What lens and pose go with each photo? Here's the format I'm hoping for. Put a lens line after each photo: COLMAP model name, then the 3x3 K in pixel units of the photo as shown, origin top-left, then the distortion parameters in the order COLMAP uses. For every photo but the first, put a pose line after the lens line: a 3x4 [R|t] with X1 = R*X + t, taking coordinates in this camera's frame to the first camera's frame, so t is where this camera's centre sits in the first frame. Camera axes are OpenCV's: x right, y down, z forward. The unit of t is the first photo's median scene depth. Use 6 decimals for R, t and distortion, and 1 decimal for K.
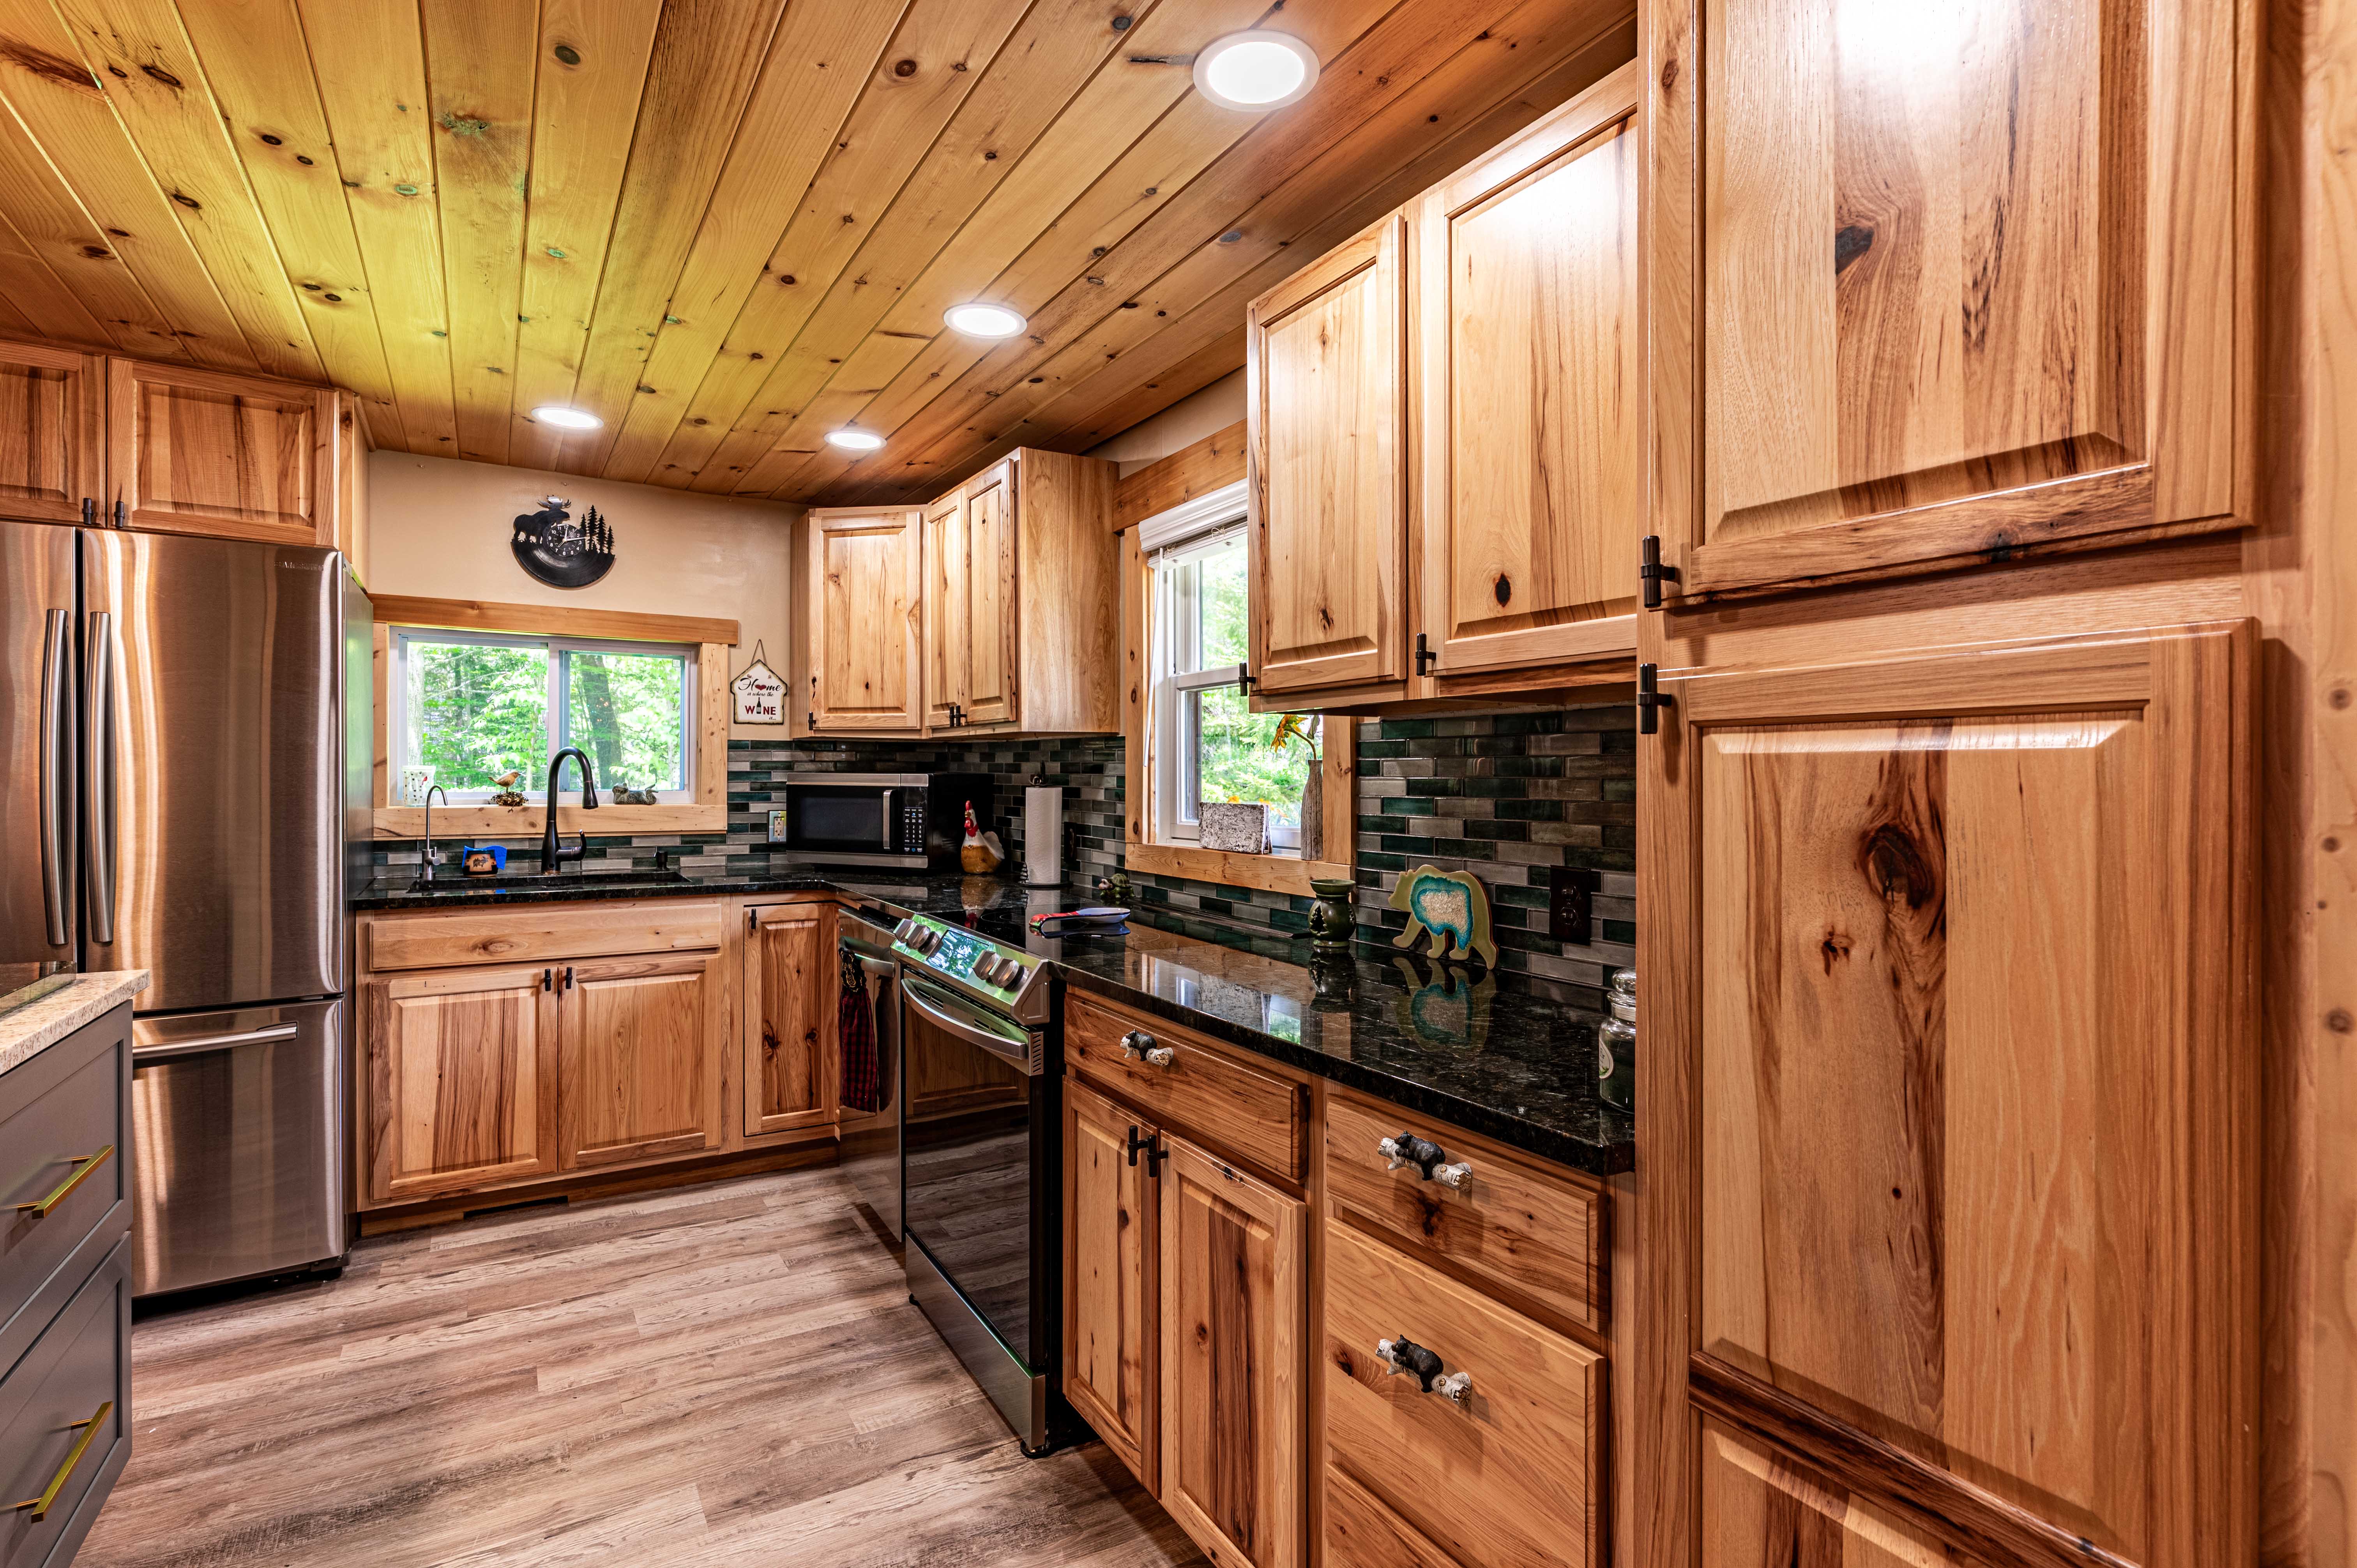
lens RADIAL K [[1134.0, 0, 1162.8], [0, 1134.0, 778.9], [0, 0, 1]] dist [-0.003376, 0.004169]
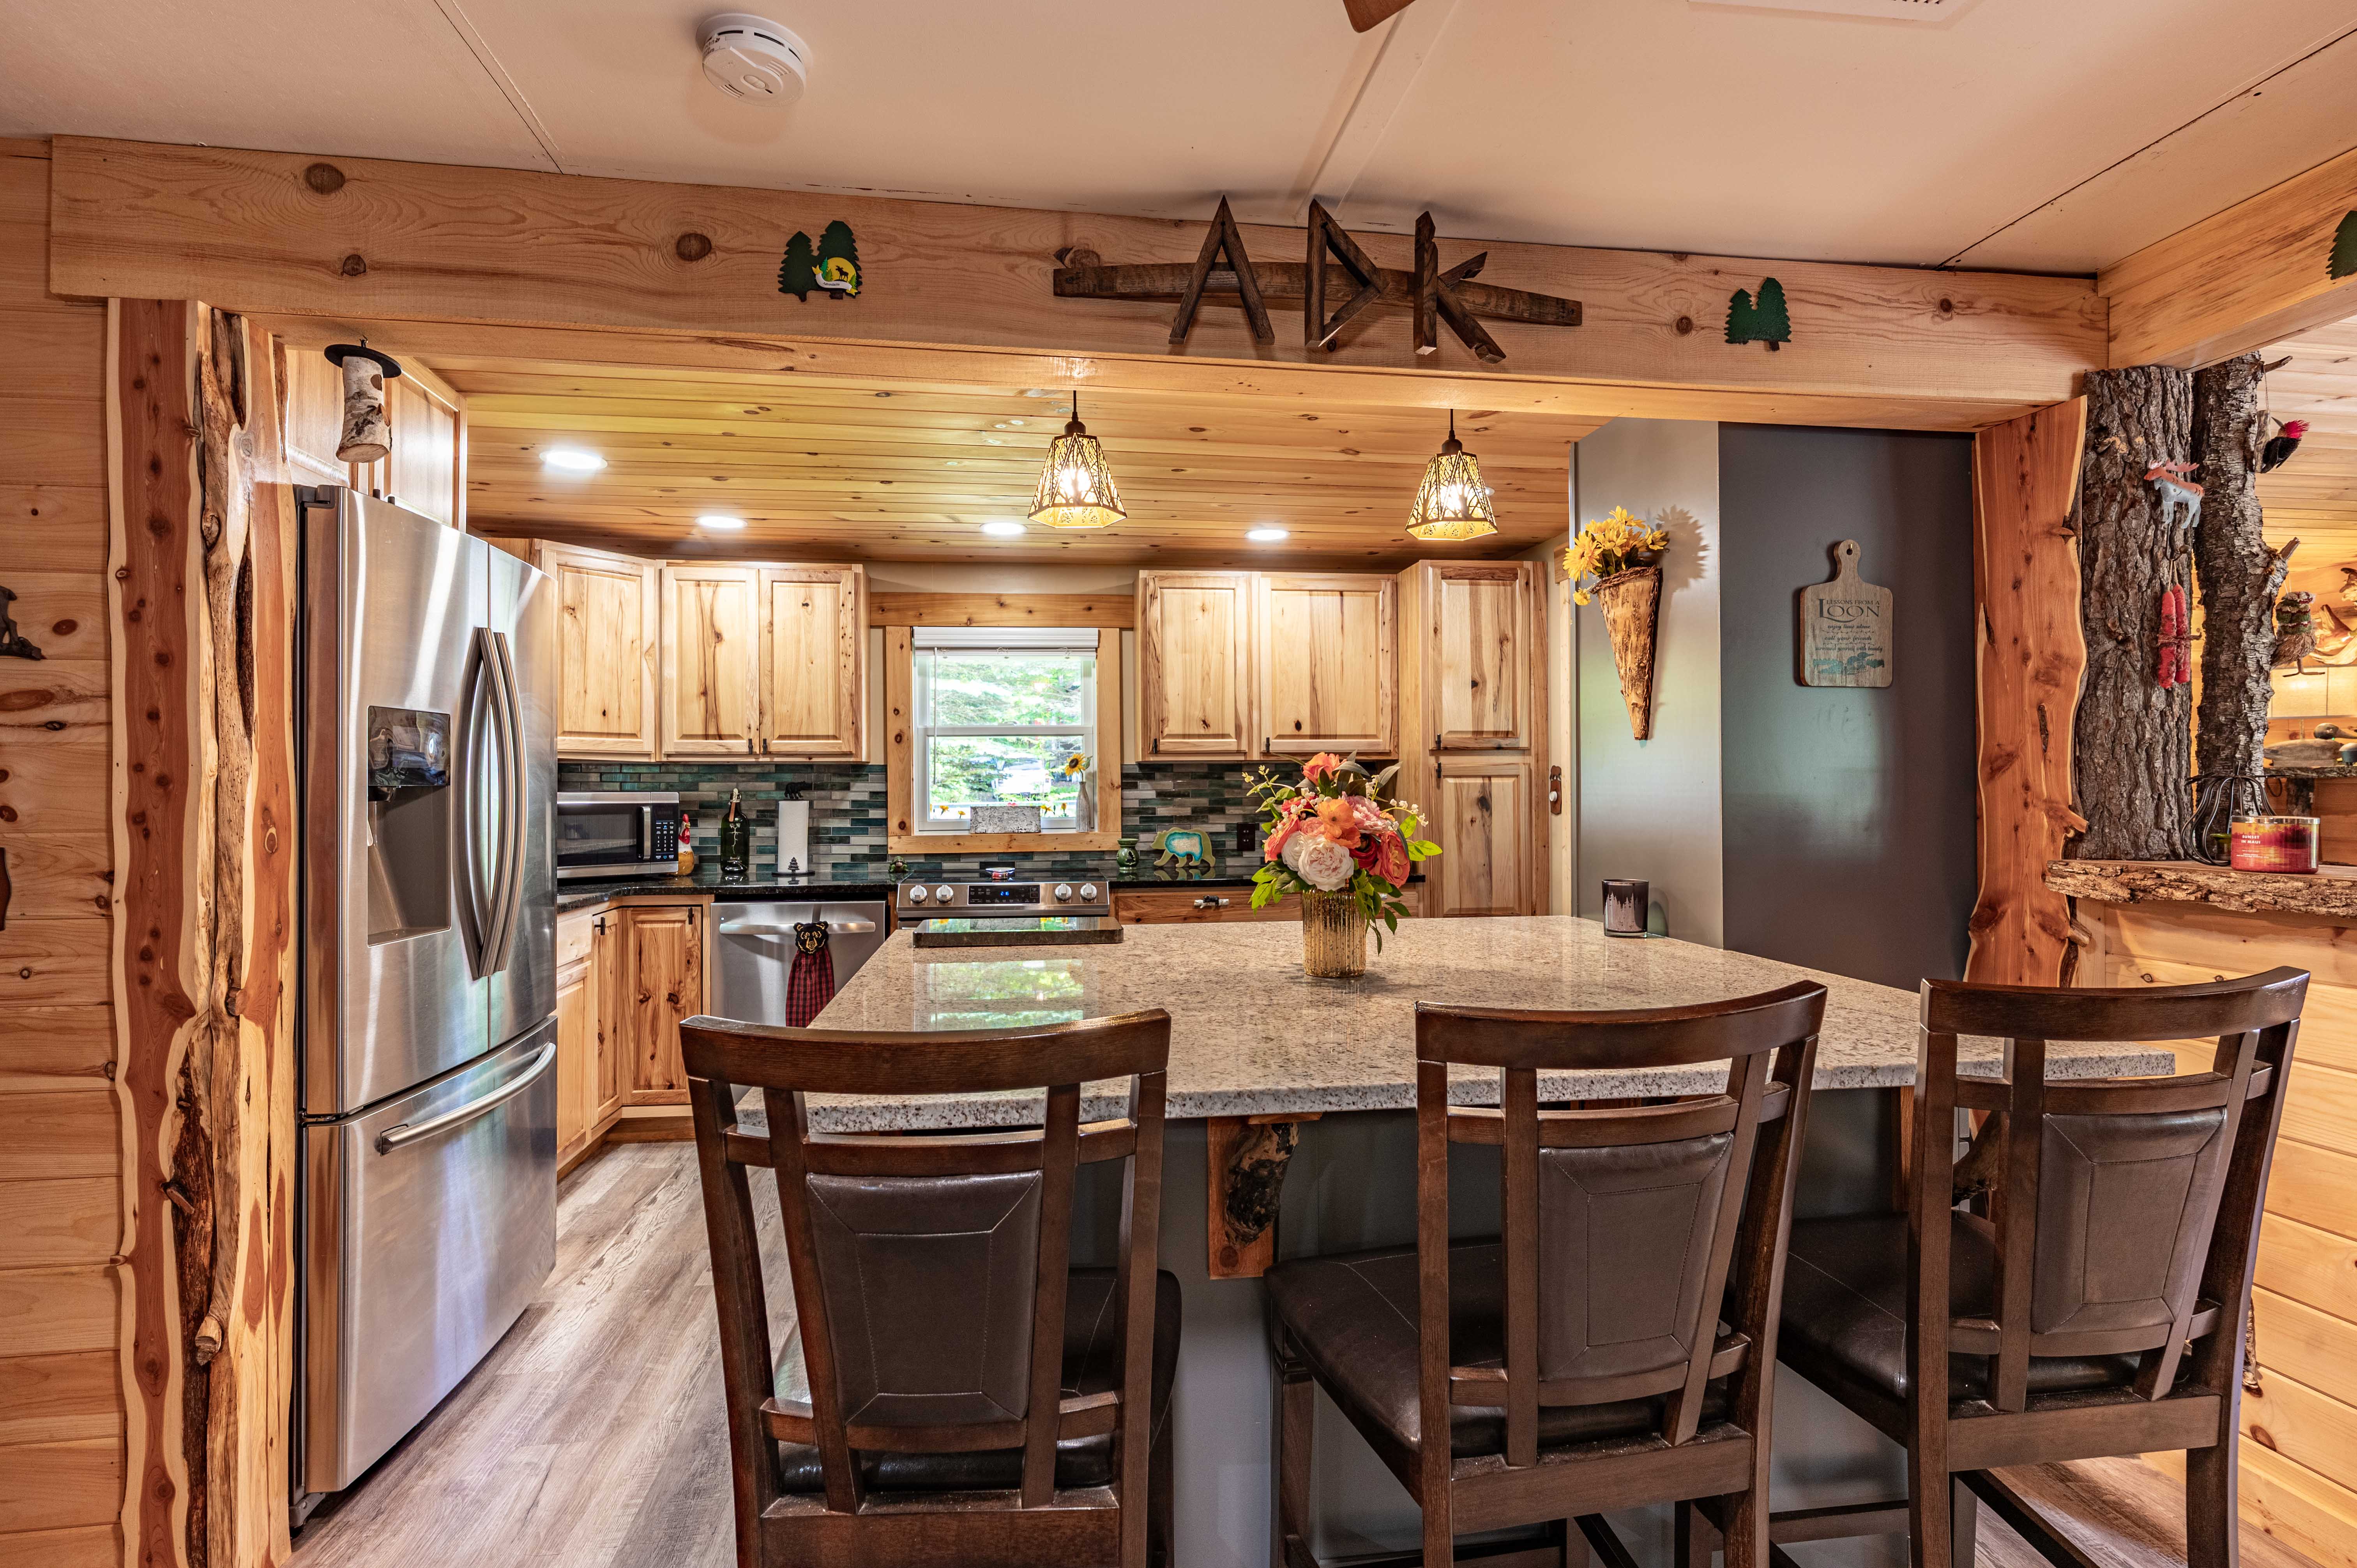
lens RADIAL K [[1134.0, 0, 1174.9], [0, 1134.0, 783.0], [0, 0, 1]] dist [-0.003376, 0.004169]
pose [[0.385076, -0.002510, 0.922882, -1.786956], [0.010920, 0.999939, -0.001836, -0.009799], [-0.922820, 0.010785, 0.385080, 0.104704]]
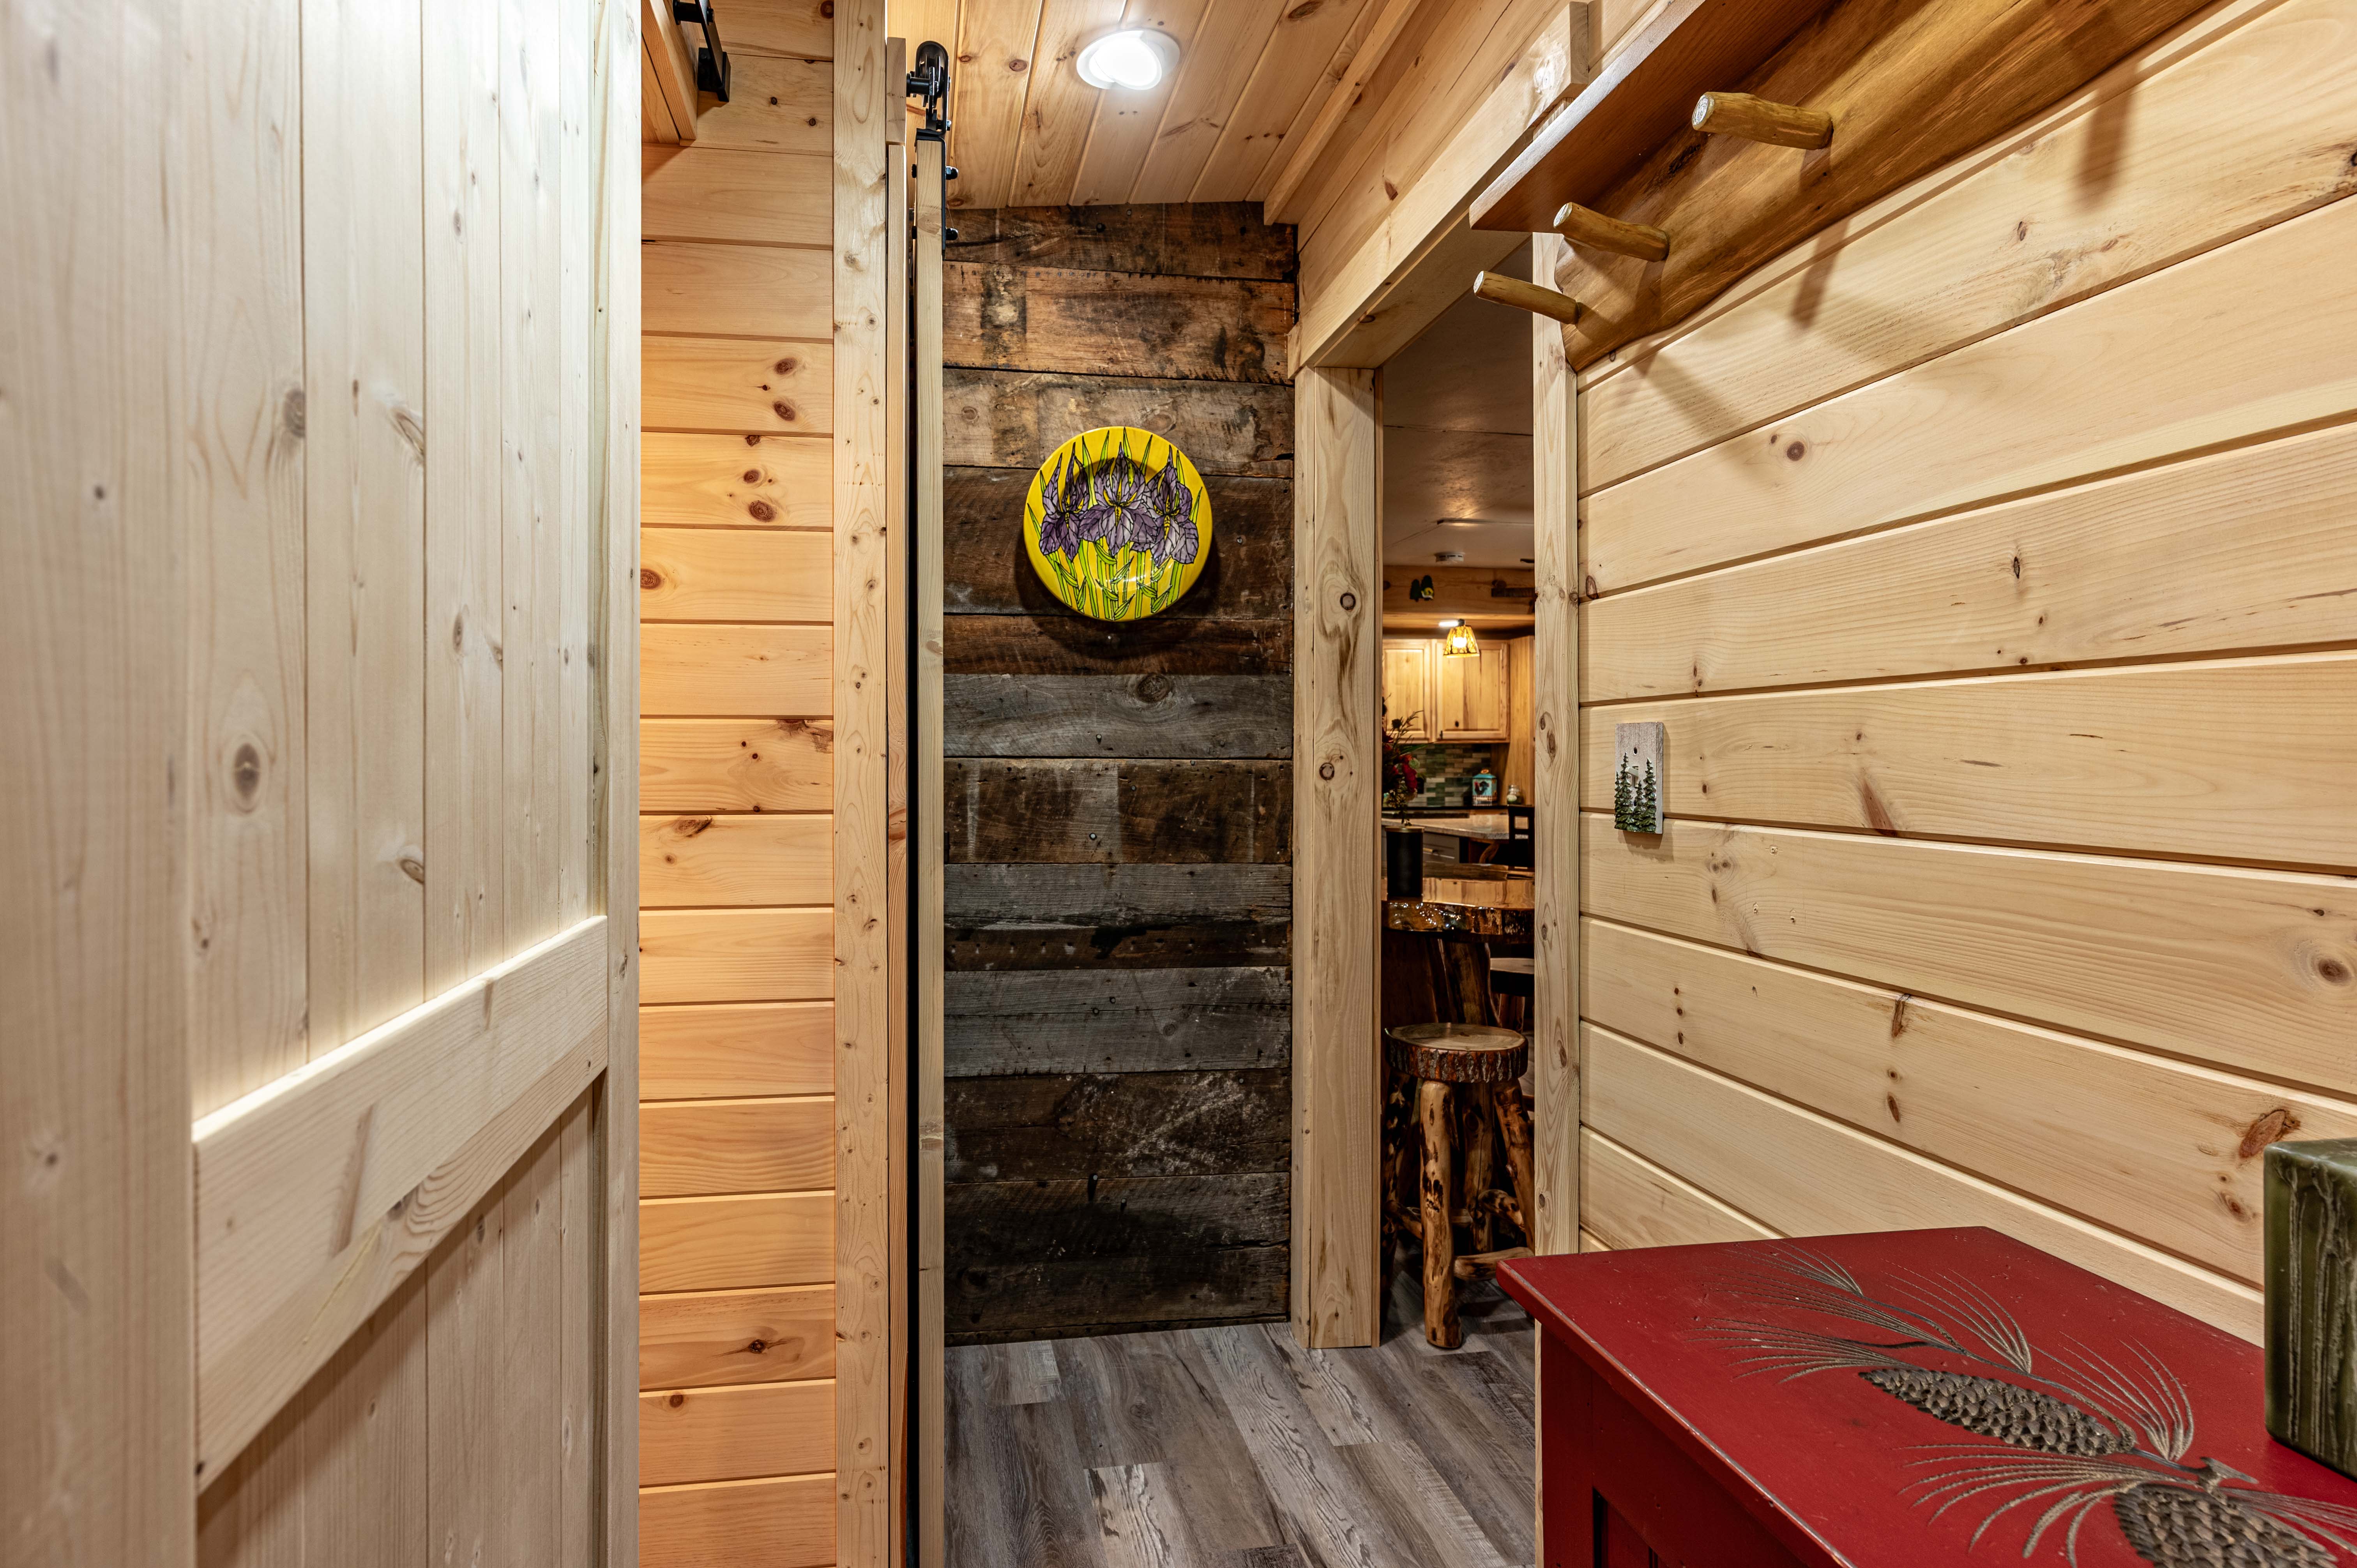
lens RADIAL K [[1134.0, 0, 1172.6], [0, 1134.0, 768.0], [0, 0, 1]] dist [-0.003376, 0.004169]
pose [[0.333058, -0.016166, 0.942768, -3.645190], [0.010260, 0.999856, 0.013521, -0.030836], [-0.942851, 0.005170, 0.333176, 0.329800]]
